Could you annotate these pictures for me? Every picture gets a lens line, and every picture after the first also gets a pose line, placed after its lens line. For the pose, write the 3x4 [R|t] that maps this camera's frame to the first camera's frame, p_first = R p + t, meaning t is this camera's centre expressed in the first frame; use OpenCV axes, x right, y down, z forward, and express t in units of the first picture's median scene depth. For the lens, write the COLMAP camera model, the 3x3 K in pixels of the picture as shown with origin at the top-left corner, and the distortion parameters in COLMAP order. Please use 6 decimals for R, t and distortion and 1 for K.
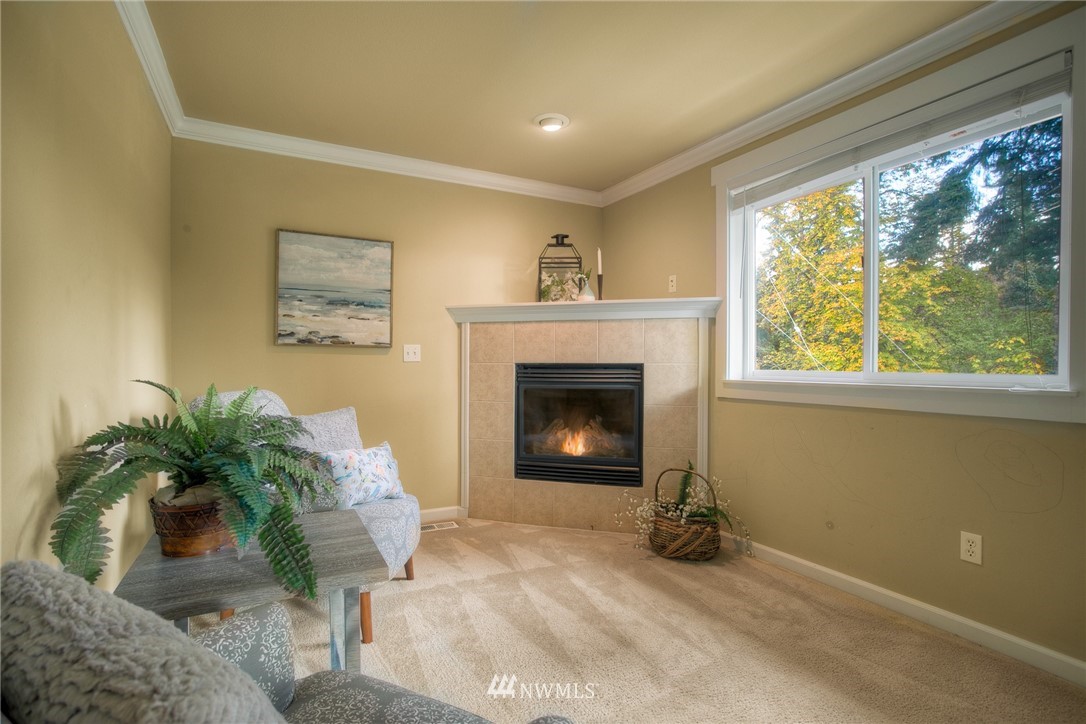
lens RADIAL K [[522.3, 0, 550.3], [0, 522.3, 370.0], [0, 0, 1]] dist [-0.034469, 0.009670]
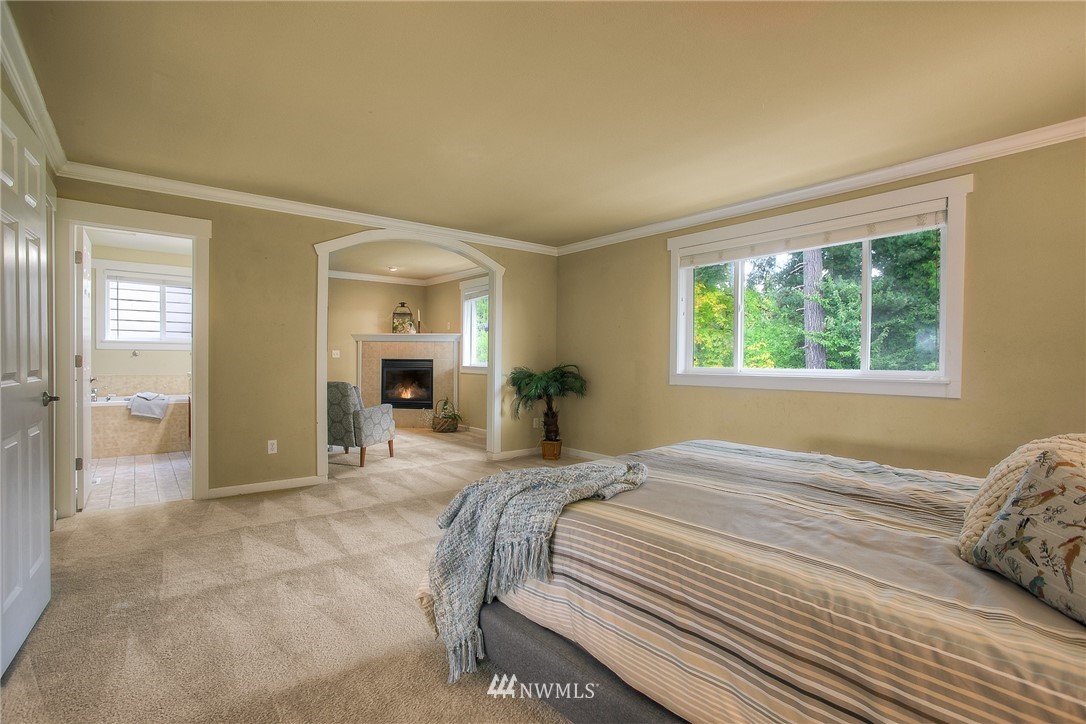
lens RADIAL K [[522.3, 0, 539.5], [0, 522.3, 362.6], [0, 0, 1]] dist [-0.034469, 0.009670]
pose [[0.985979, 0.000778, 0.166870, 0.249968], [0.000633, 0.999965, -0.008399, 0.023059], [-0.166871, 0.008387, 0.985943, -1.454127]]
